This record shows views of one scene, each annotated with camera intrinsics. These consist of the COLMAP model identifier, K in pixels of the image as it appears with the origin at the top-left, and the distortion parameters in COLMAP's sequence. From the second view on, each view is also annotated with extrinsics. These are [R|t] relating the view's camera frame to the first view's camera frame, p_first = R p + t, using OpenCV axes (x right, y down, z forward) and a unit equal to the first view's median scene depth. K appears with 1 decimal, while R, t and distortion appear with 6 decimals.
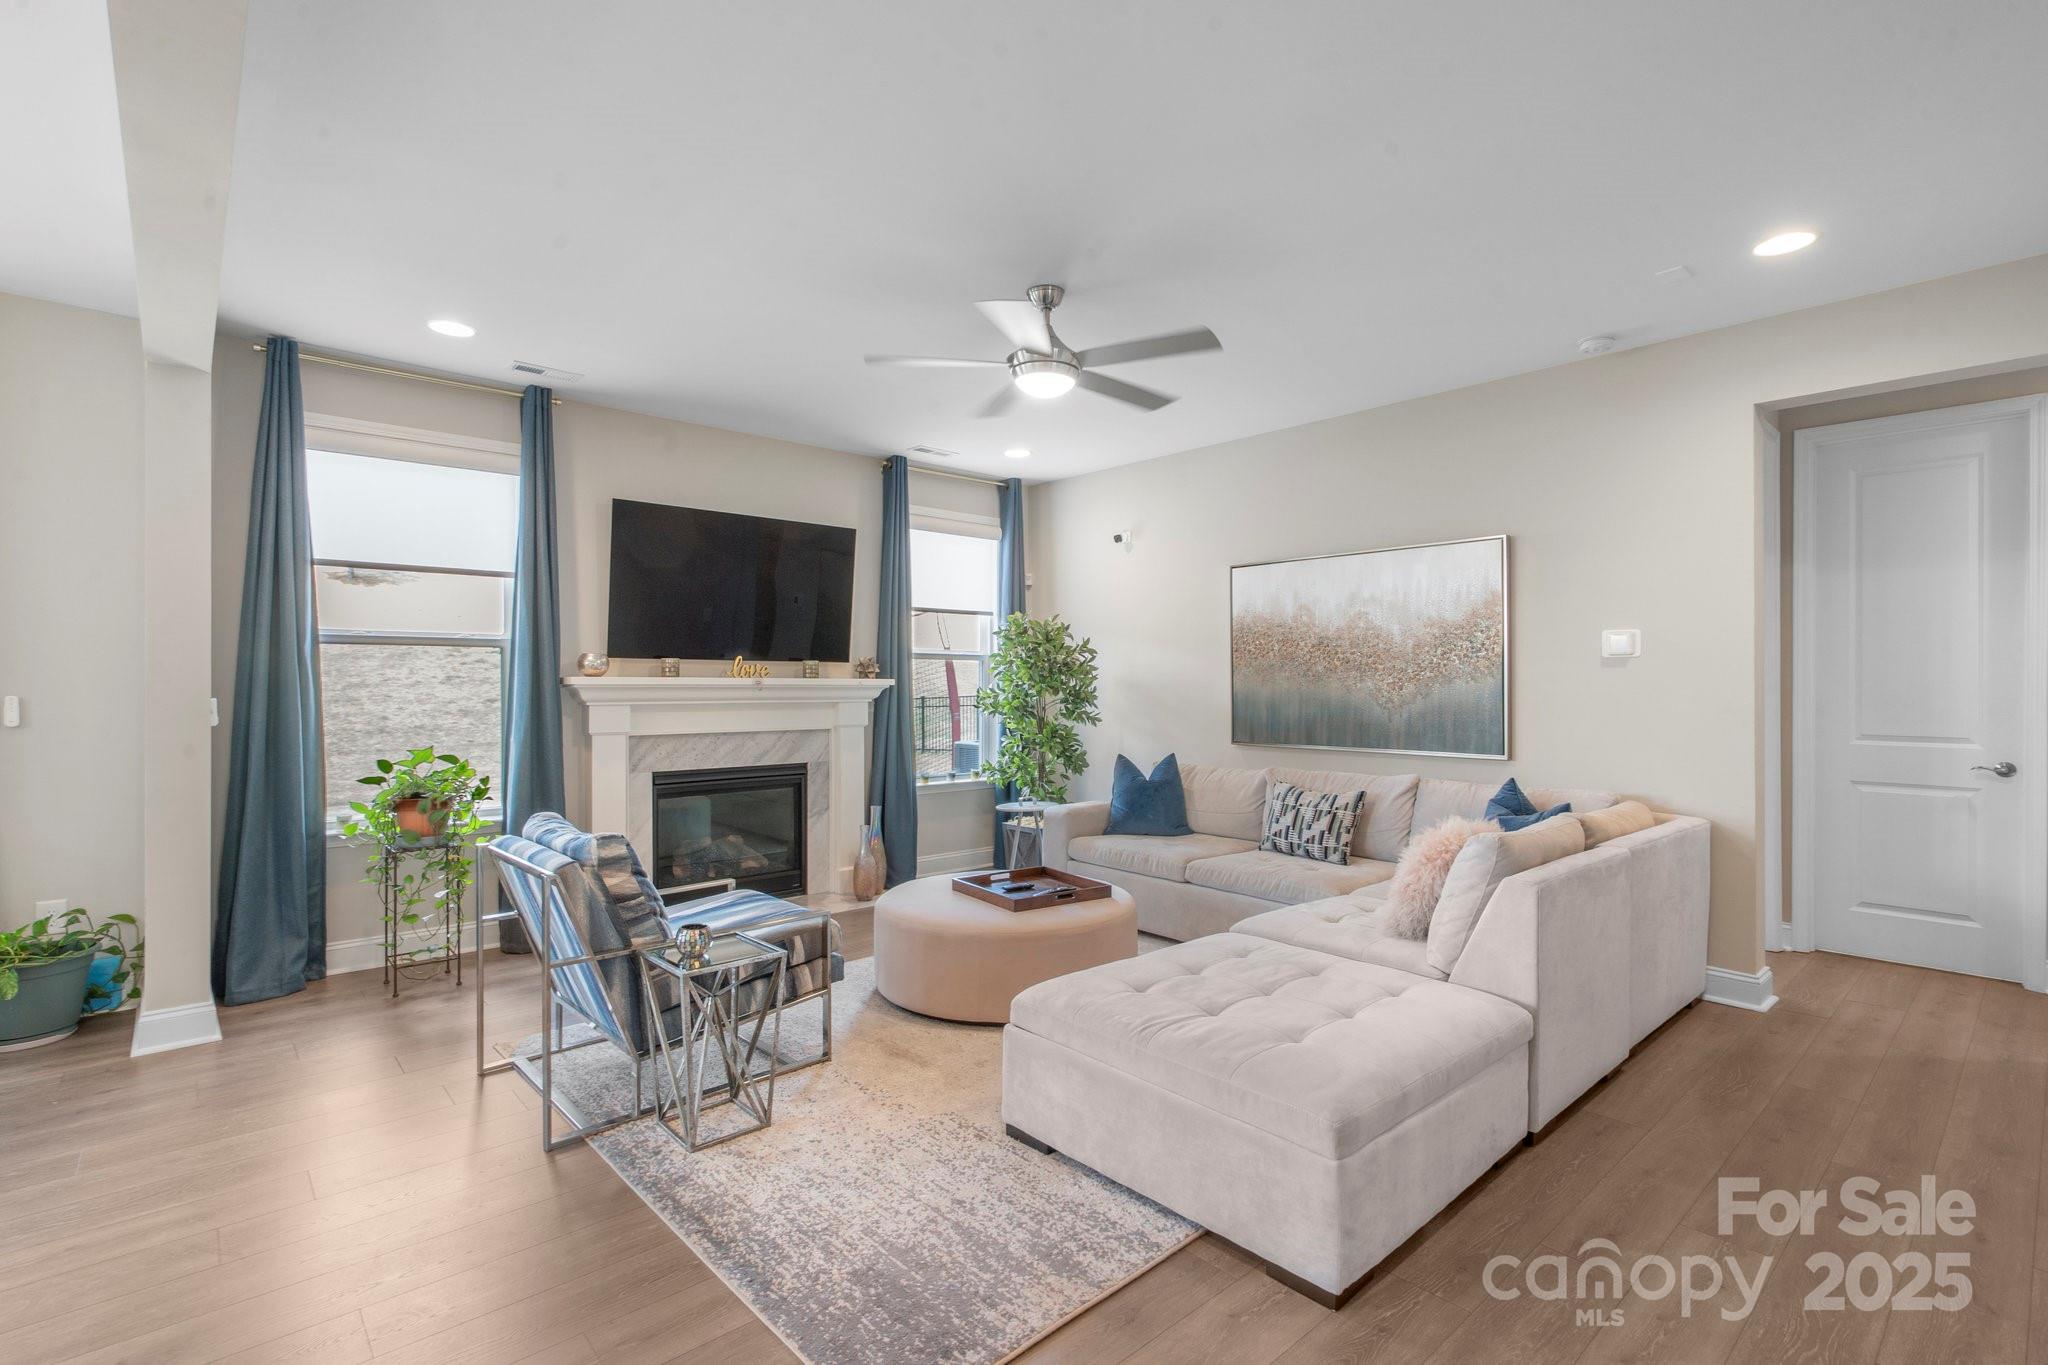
lens RADIAL K [[948.4, 0, 1026.8], [0, 948.4, 686.9], [0, 0, 1]] dist [0.001619, 0.000922]
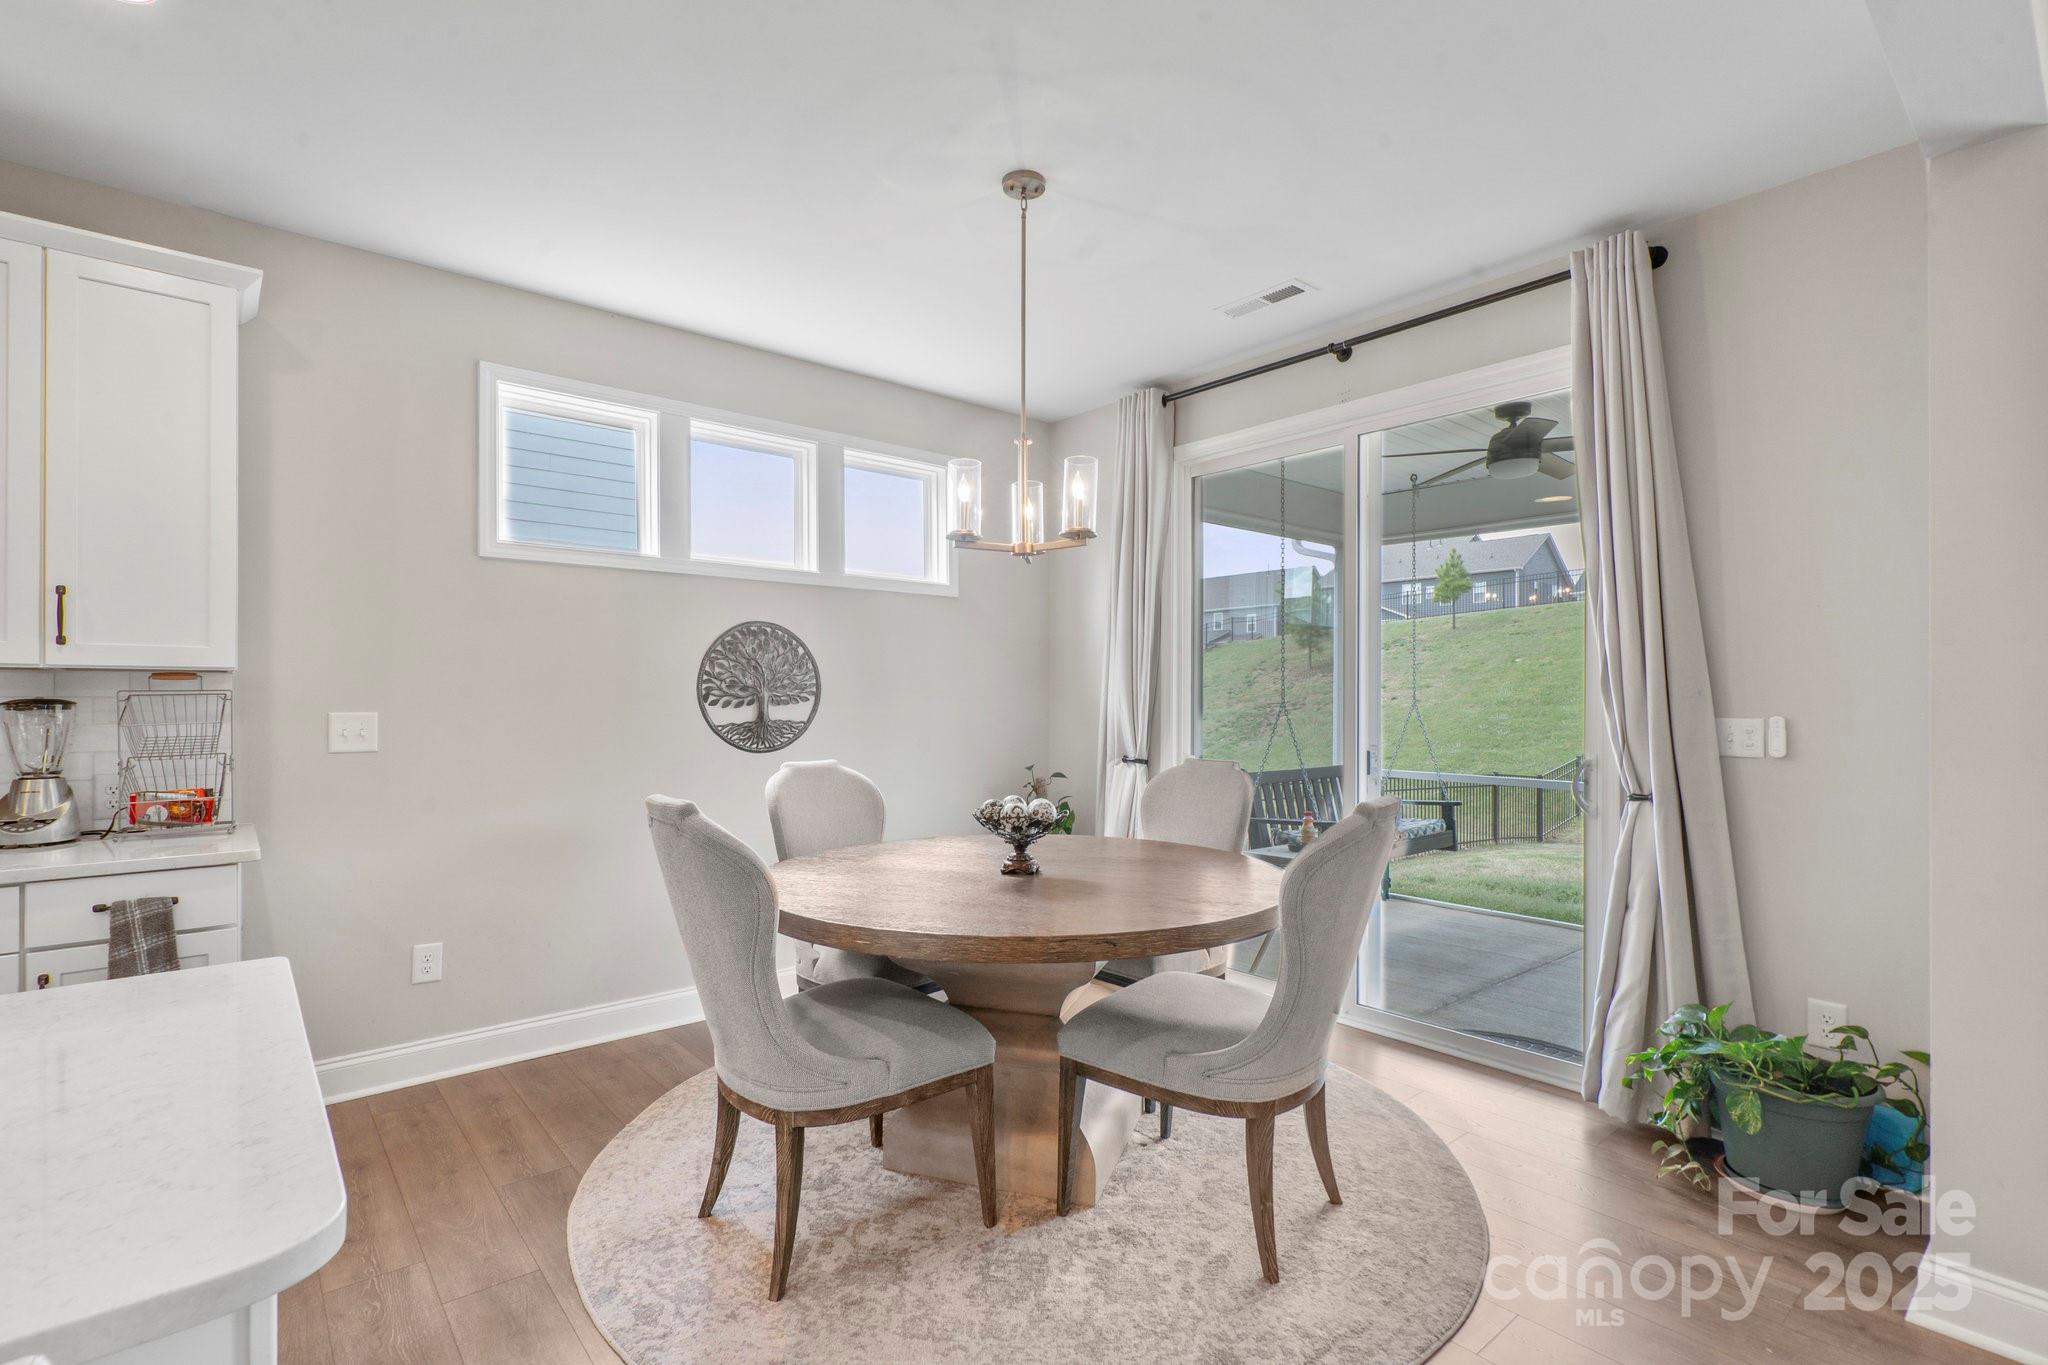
lens RADIAL K [[955.4, 0, 1021.6], [0, 955.4, 692.7], [0, 0, 1]] dist [0.001232, 0.000916]
pose [[-0.026828, -0.005853, -0.999623, -0.202455], [-0.002499, 0.999980, -0.005788, -0.002295], [0.999637, 0.002343, -0.026842, 0.291404]]
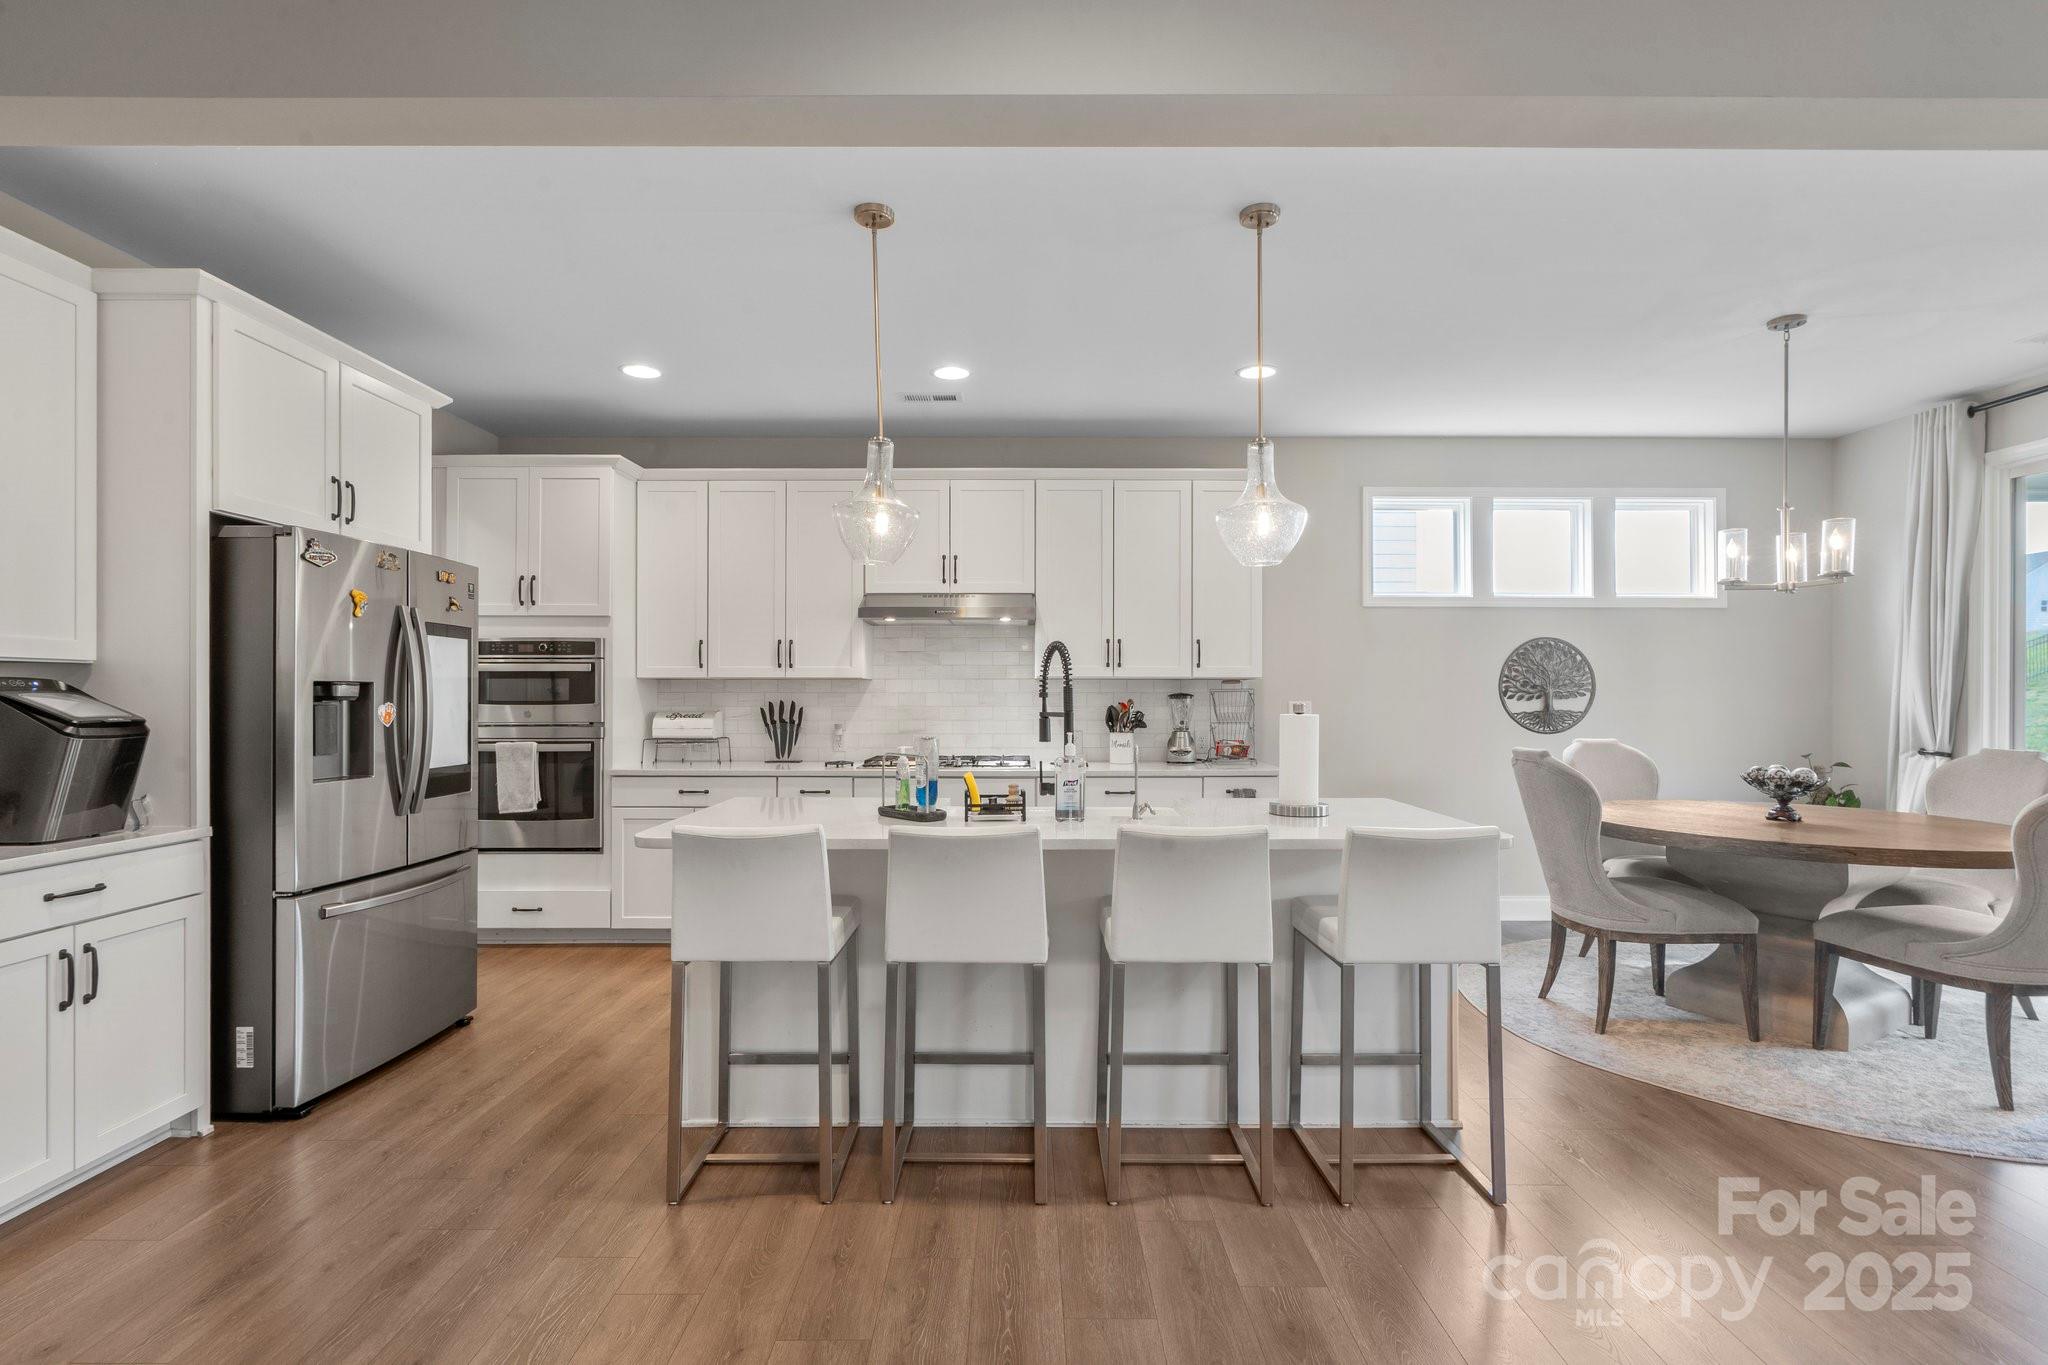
lens RADIAL K [[955.4, 0, 1021.6], [0, 955.4, 692.7], [0, 0, 1]] dist [0.001232, 0.000916]
pose [[-0.665124, -0.002395, -0.746729, 0.204163], [-0.003469, 0.999994, -0.000117, -0.000881], [0.746724, 0.002512, -0.665129, 0.328138]]
